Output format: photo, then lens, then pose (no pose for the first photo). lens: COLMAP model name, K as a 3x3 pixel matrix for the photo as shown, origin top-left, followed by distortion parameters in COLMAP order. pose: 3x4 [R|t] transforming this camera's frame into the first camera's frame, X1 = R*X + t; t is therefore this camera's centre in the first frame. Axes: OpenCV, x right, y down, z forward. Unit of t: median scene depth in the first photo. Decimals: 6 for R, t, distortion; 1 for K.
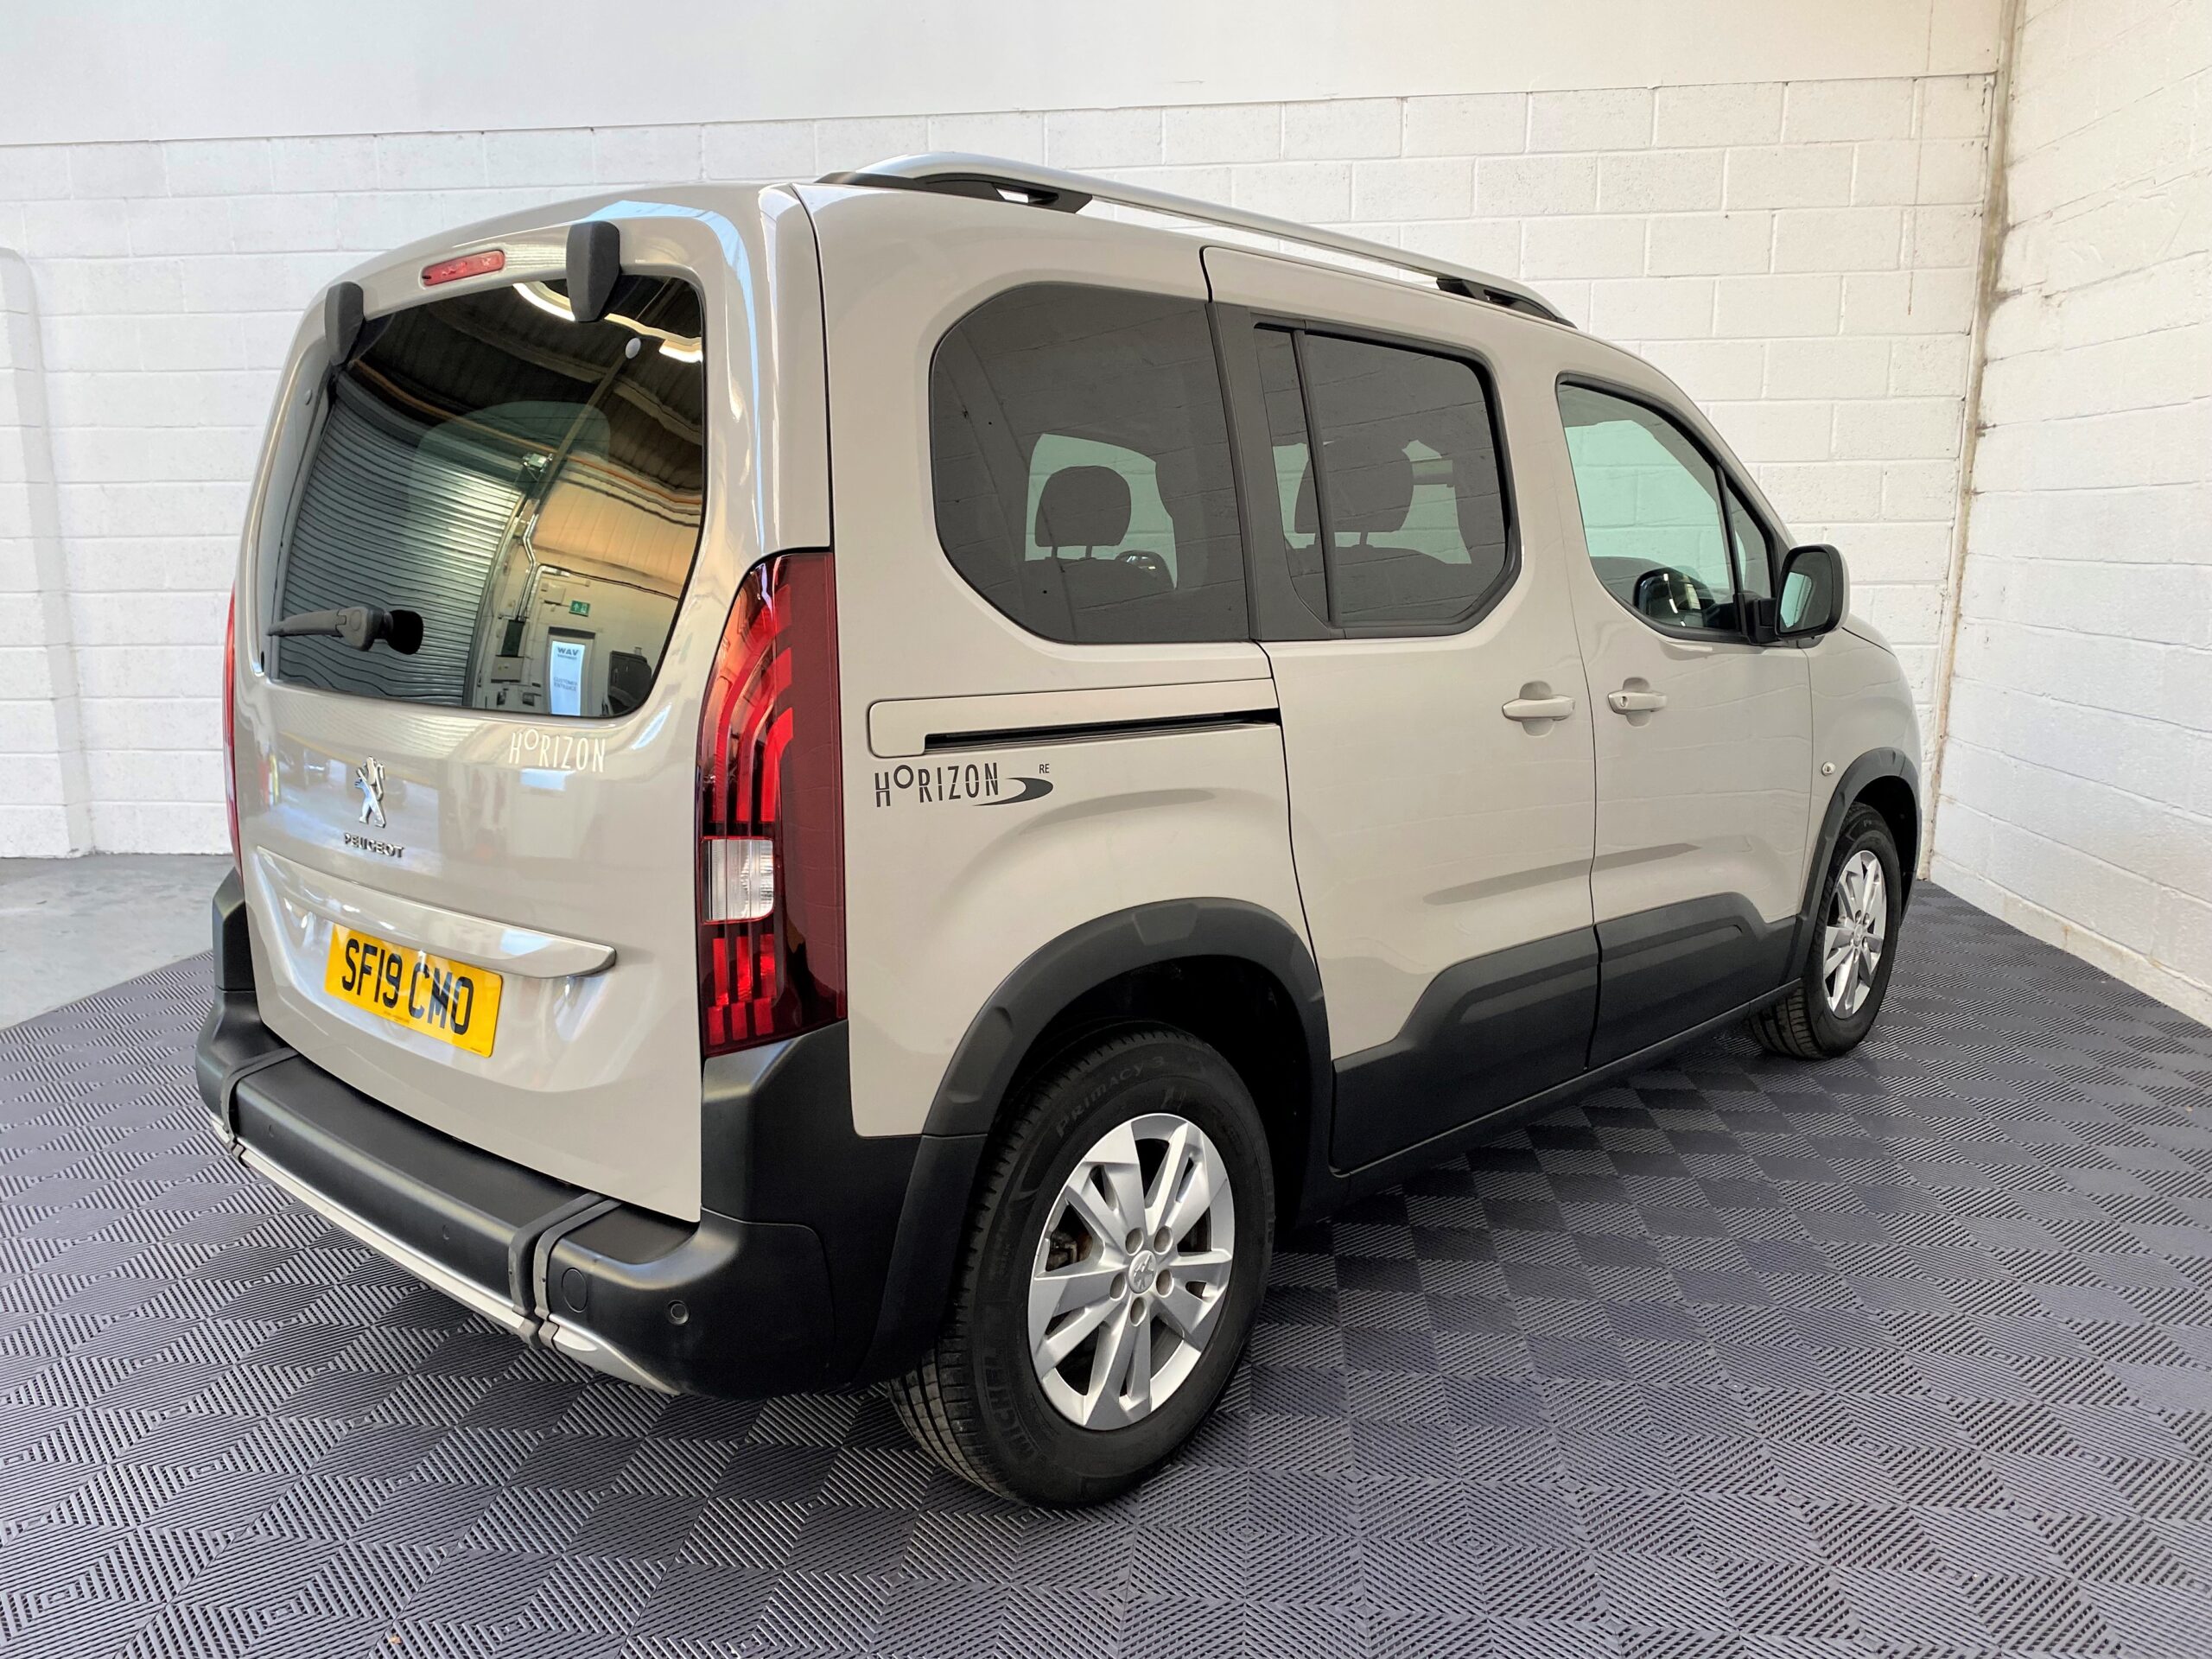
lens RADIAL K [[1688.4, 0, 1092.3], [0, 1688.4, 810.8], [0, 0, 1]] dist [0.015782, -0.003407]
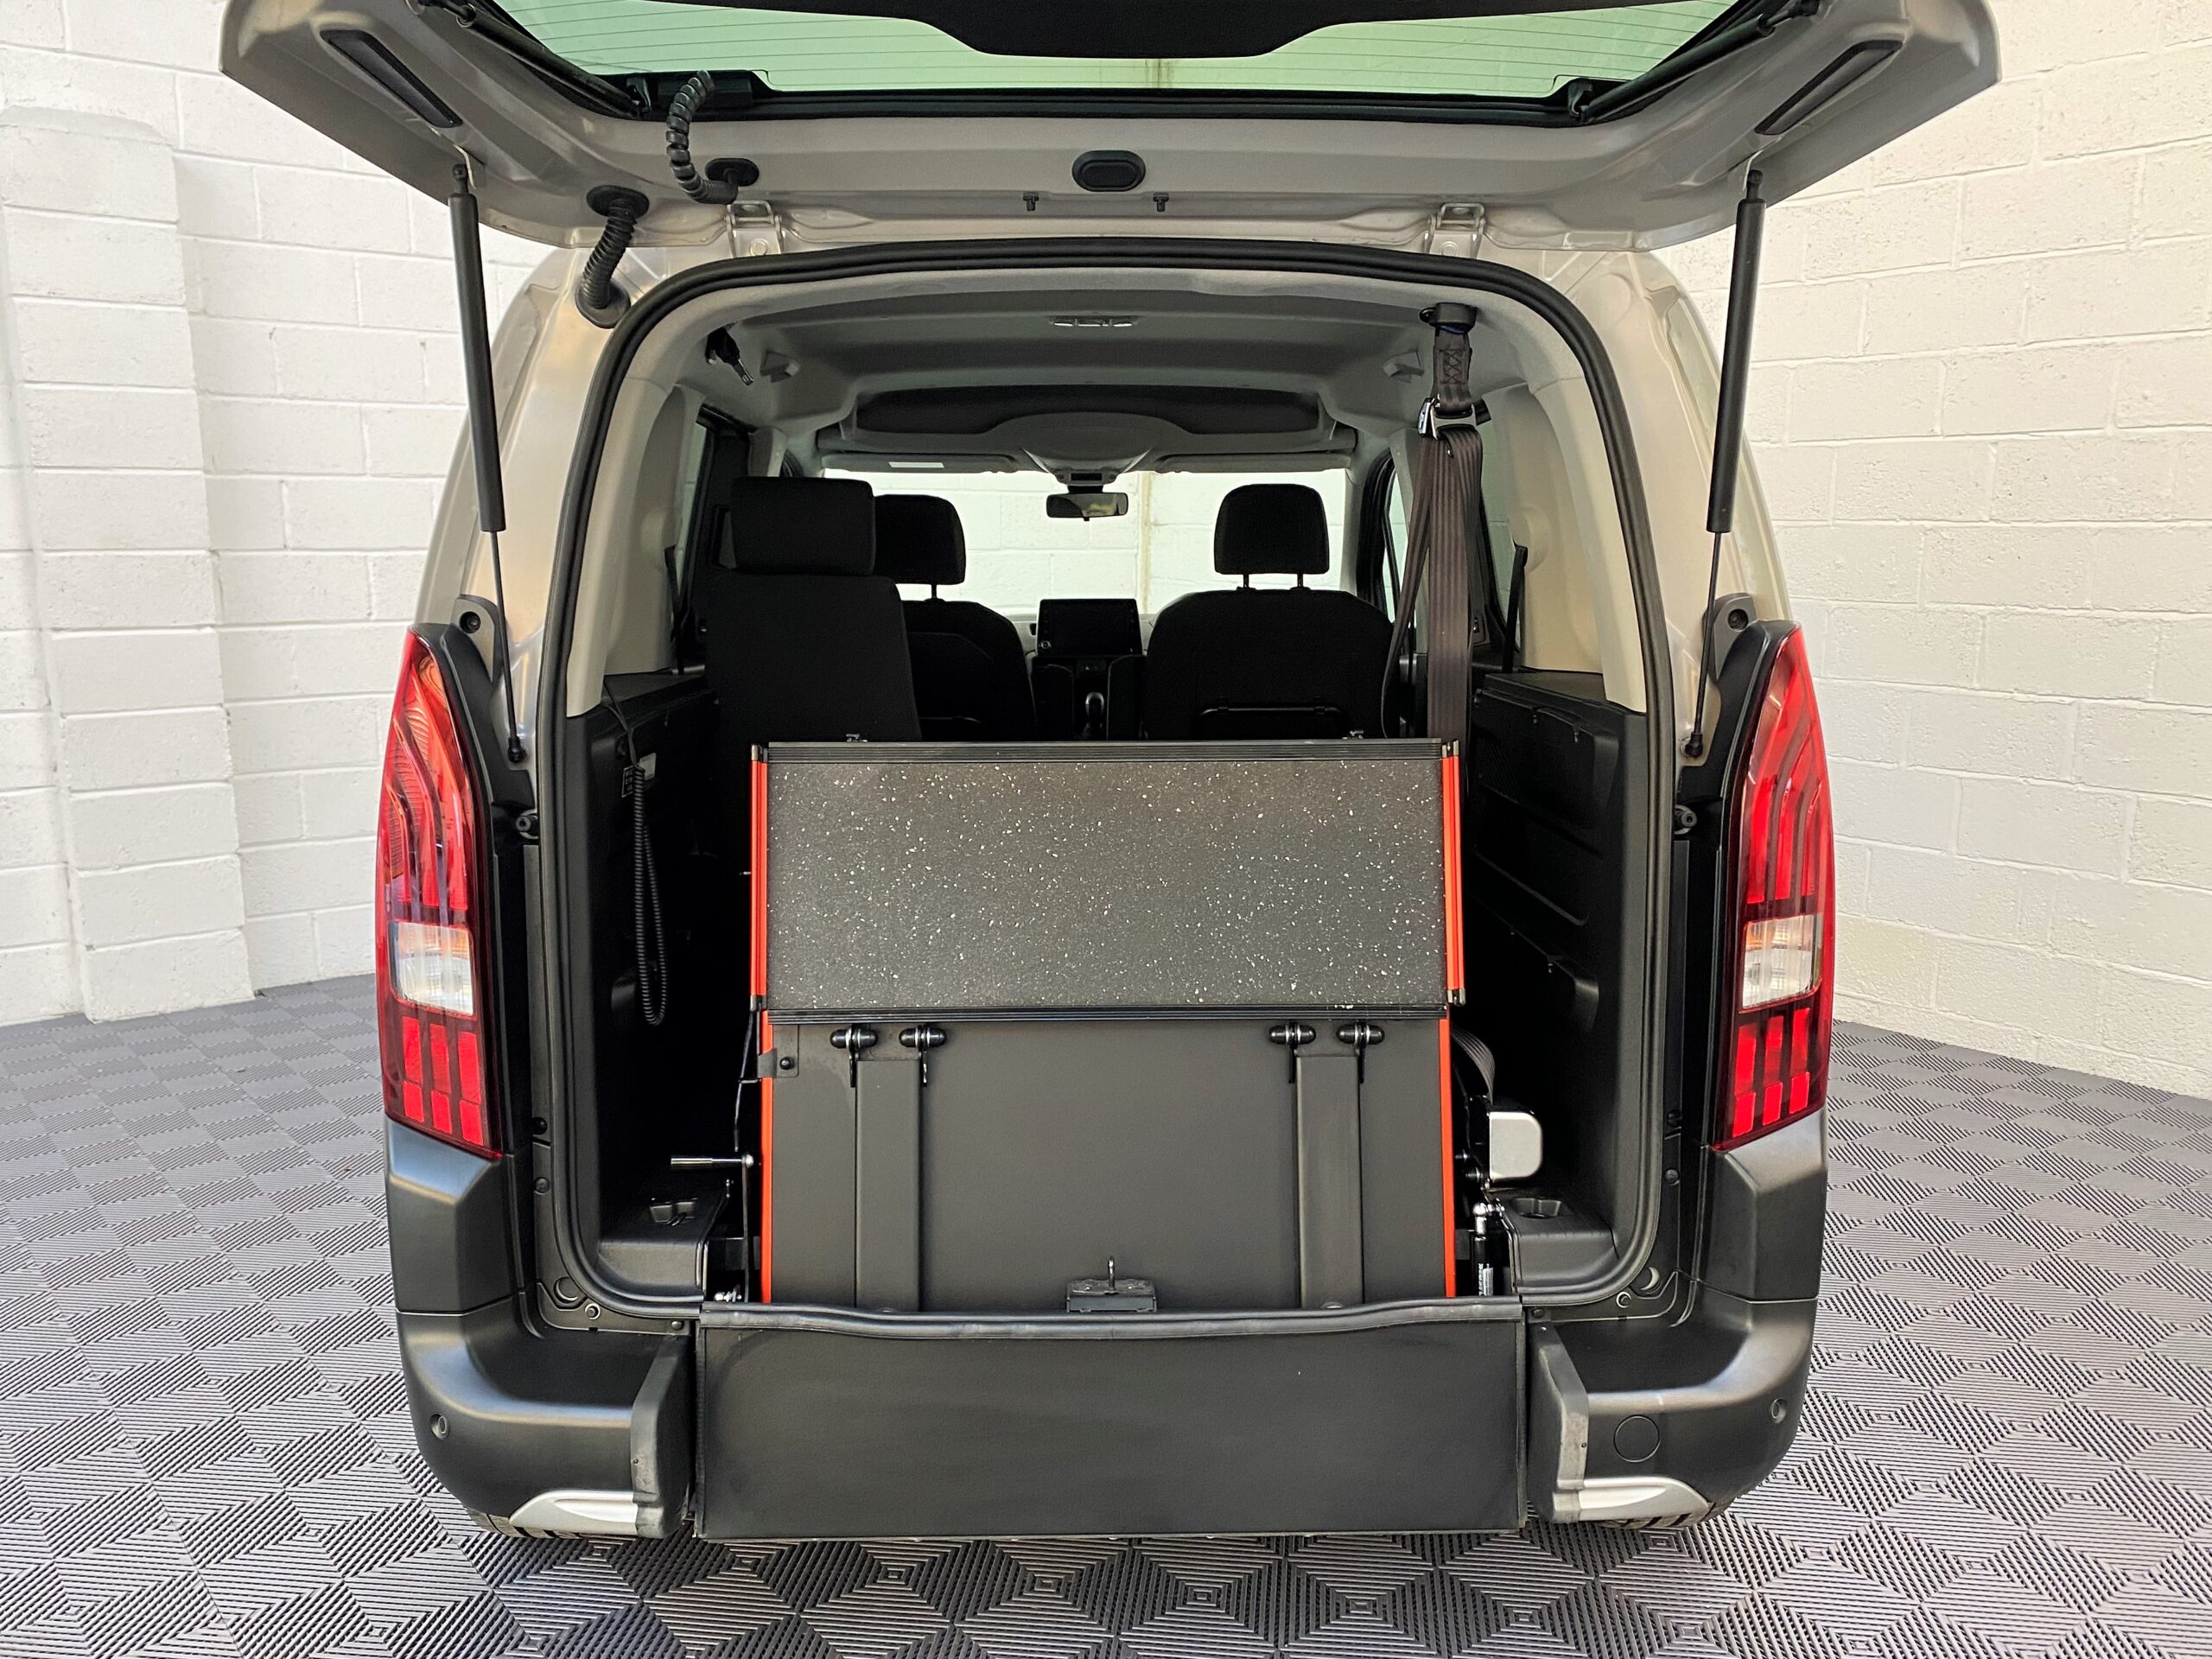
lens RADIAL K [[1810.3, 0, 1097.2], [0, 1810.3, 848.8], [0, 0, 1]] dist [0.023645, -0.011116]
pose [[0.721230, -0.108854, 0.684089, -0.945836], [0.102640, 0.993468, 0.049870, -0.090735], [-0.685049, 0.034247, 0.727692, 0.394001]]
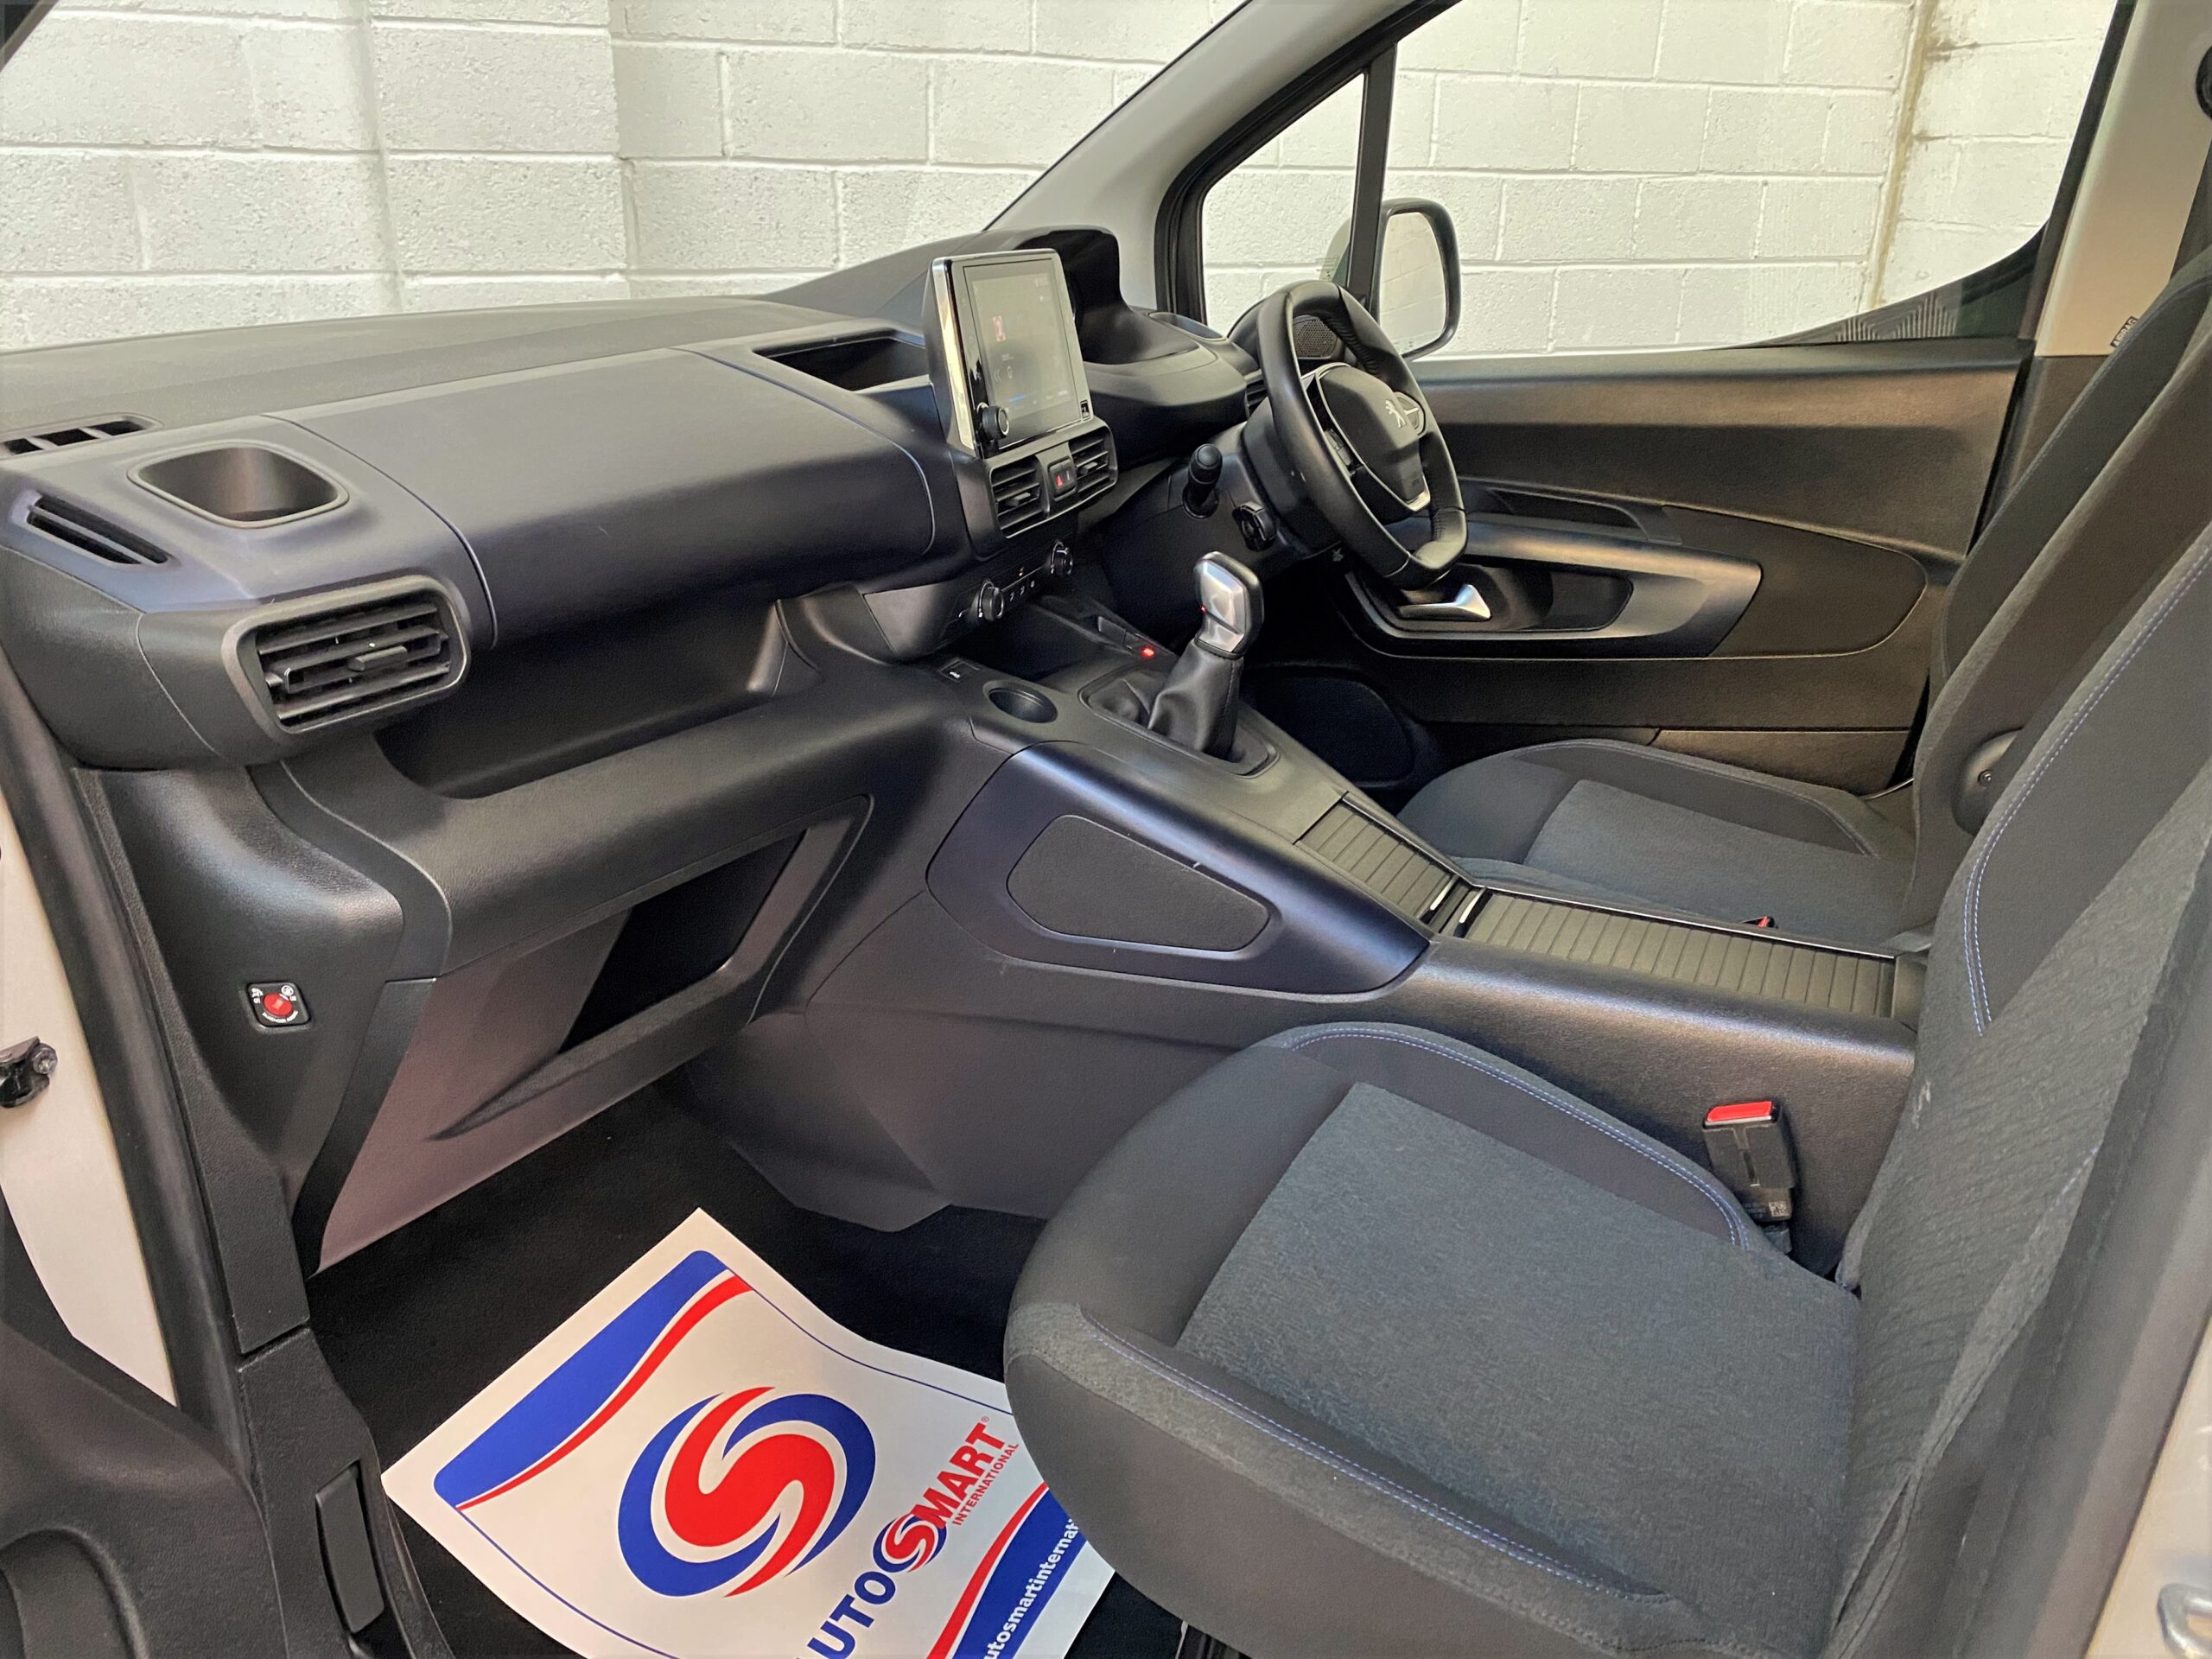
lens RADIAL K [[1688.4, 0, 1092.3], [0, 1688.4, 810.8], [0, 0, 1]] dist [0.015782, -0.003407]
pose [[0.862495, -0.159482, 0.480280, -0.589815], [0.062679, 0.975402, 0.211332, -0.196181], [-0.502170, -0.152169, 0.851276, 1.265774]]
